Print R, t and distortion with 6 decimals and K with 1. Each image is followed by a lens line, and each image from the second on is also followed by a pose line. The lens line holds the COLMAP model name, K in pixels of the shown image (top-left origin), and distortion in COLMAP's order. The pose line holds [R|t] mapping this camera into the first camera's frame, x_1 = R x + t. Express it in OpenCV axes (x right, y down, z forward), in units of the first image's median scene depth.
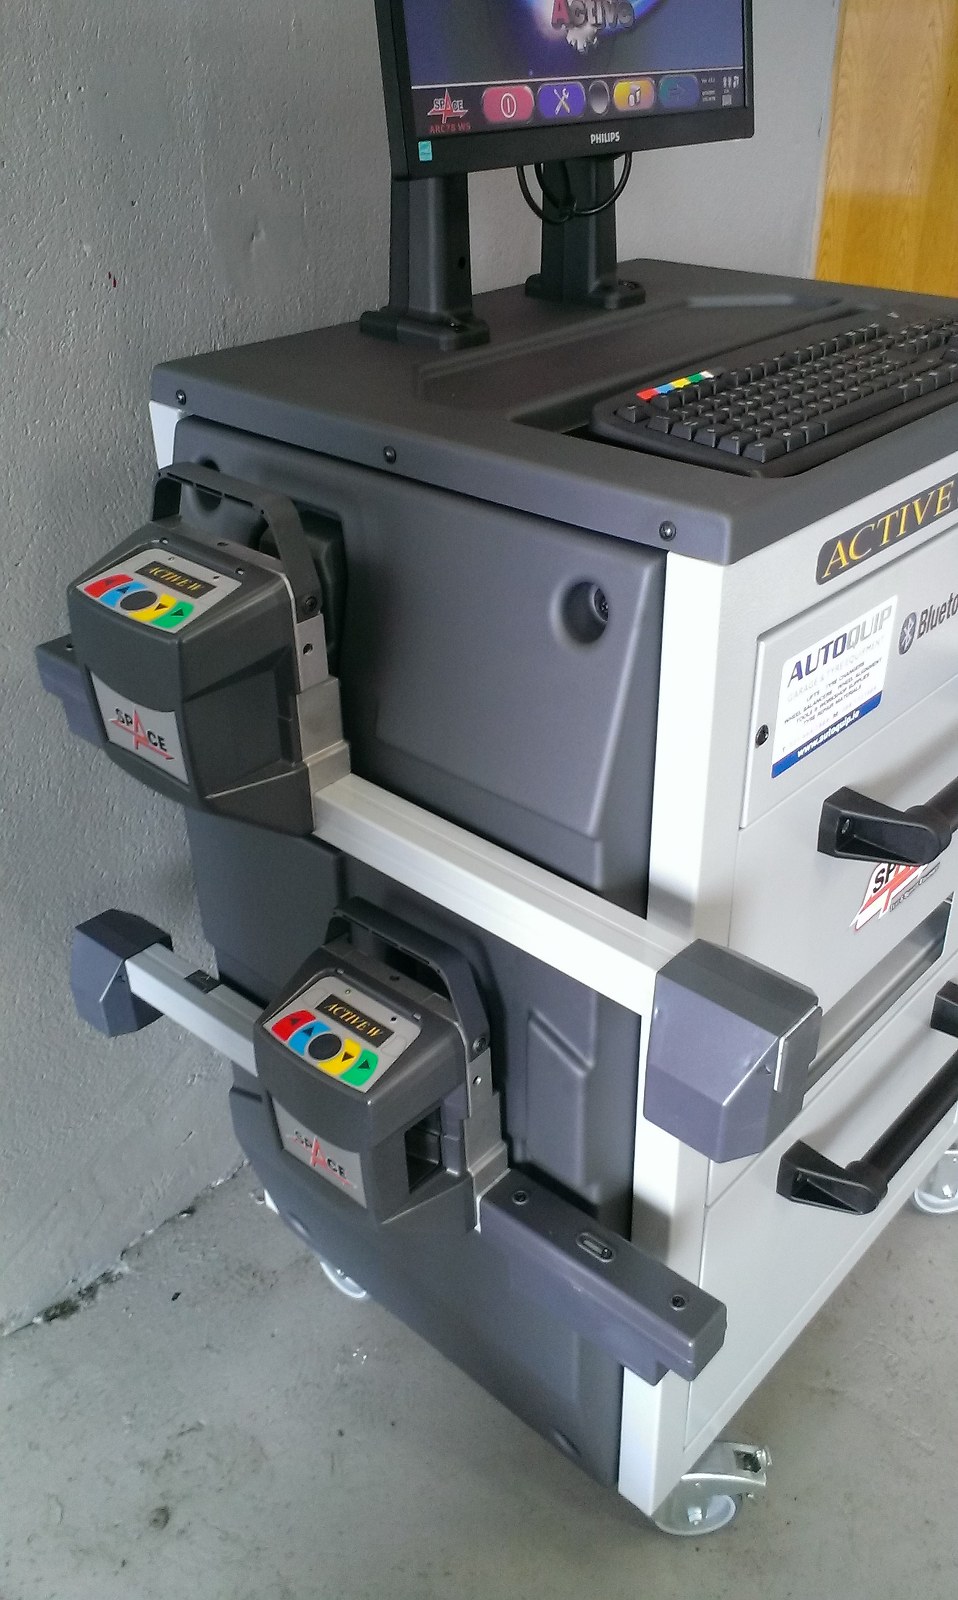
lens RADIAL K [[1342.4, 0, 525.3], [0, 1342.4, 799.4], [0, 0, 1]] dist [0.008034, -0.098528]
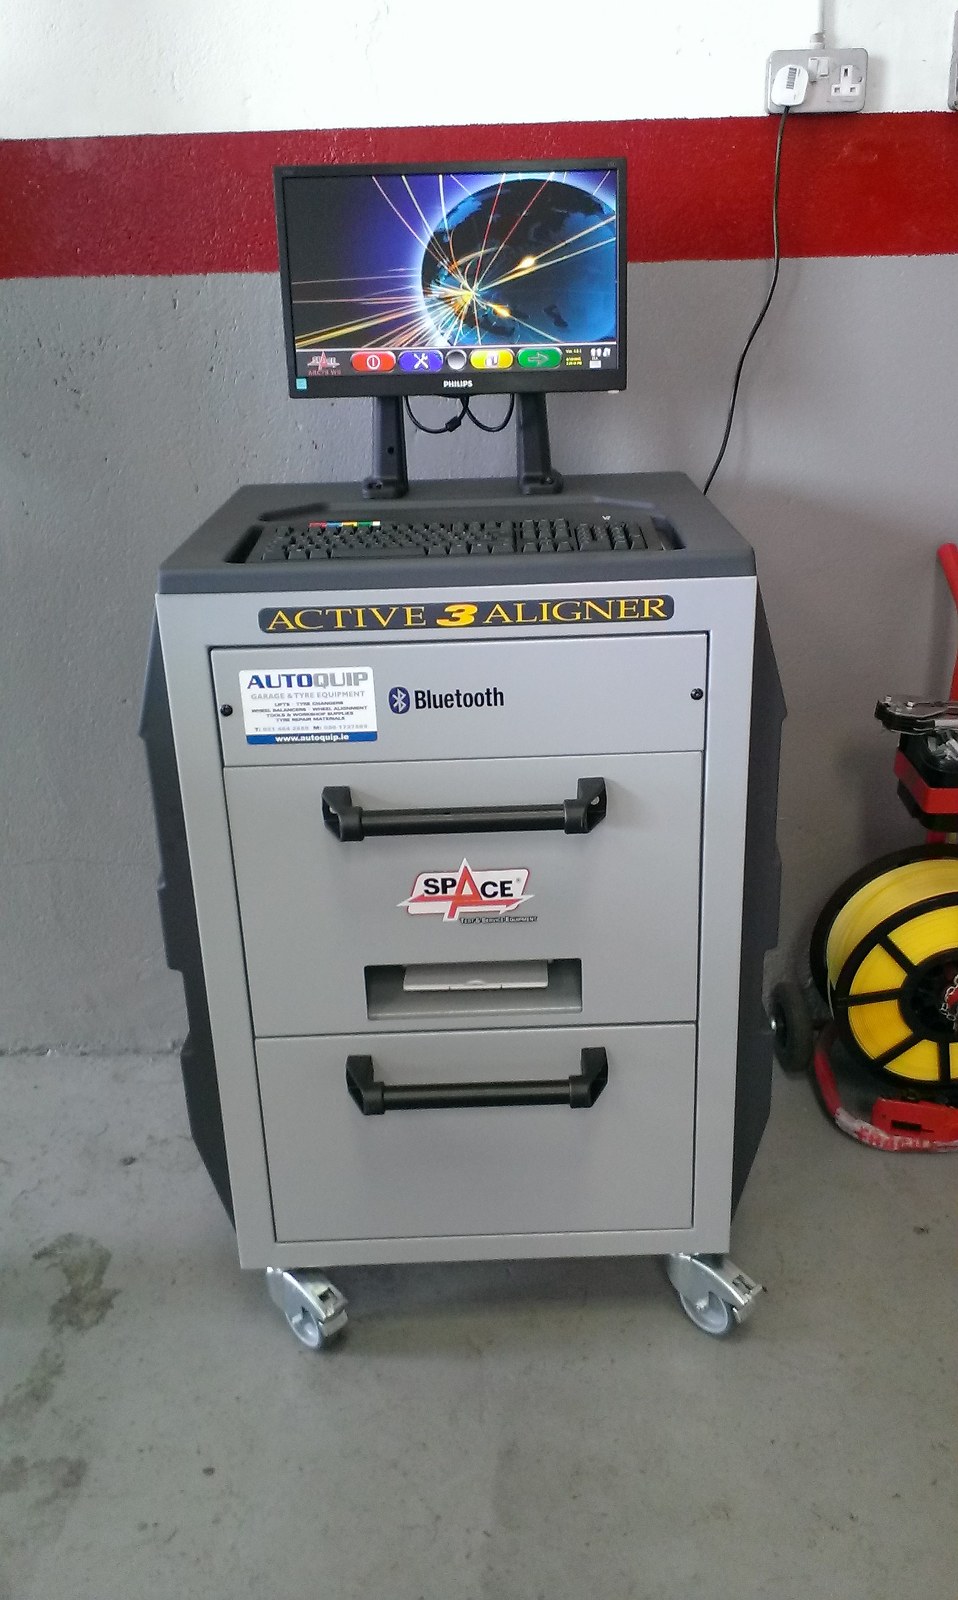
lens RADIAL K [[1342.4, 0, 525.3], [0, 1342.4, 799.4], [0, 0, 1]] dist [0.008034, -0.098528]
pose [[0.677029, 0.269317, -0.684909, 1.390419], [-0.363496, 0.931570, 0.006993, -0.077809], [0.639923, 0.244227, 0.728595, 0.009472]]
